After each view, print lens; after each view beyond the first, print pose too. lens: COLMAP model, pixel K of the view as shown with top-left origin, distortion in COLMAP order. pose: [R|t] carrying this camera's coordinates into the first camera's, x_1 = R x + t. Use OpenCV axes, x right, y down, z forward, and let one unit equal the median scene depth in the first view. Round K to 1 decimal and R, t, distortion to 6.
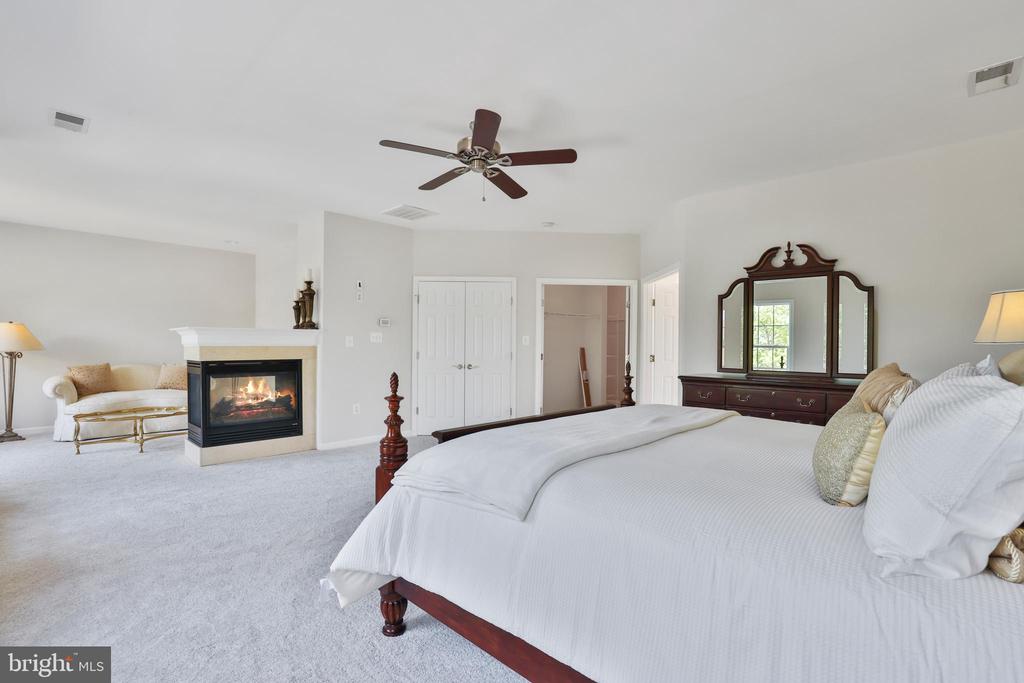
lens RADIAL K [[473.8, 0, 516.2], [0, 473.8, 349.8], [0, 0, 1]] dist [-0.016093, 0.001234]
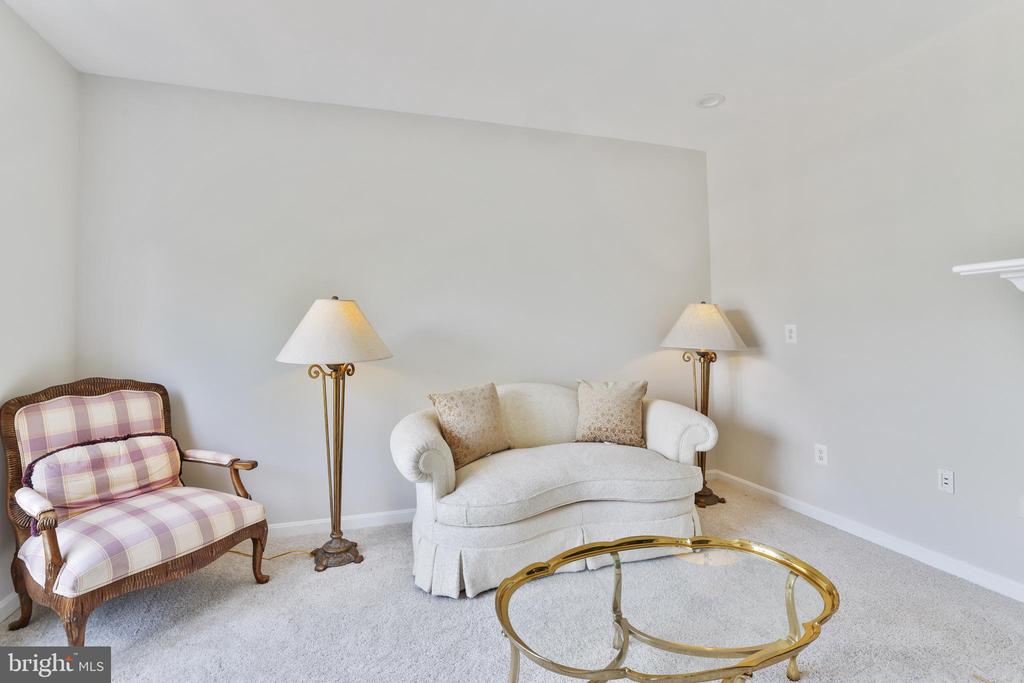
lens RADIAL K [[473.8, 0, 506.8], [0, 473.8, 337.1], [0, 0, 1]] dist [-0.016093, 0.001234]
pose [[0.879576, 0.013606, -0.475563, -0.688700], [0.006802, 0.999129, 0.041166, -0.038323], [0.475709, -0.039443, 0.878718, 0.645881]]
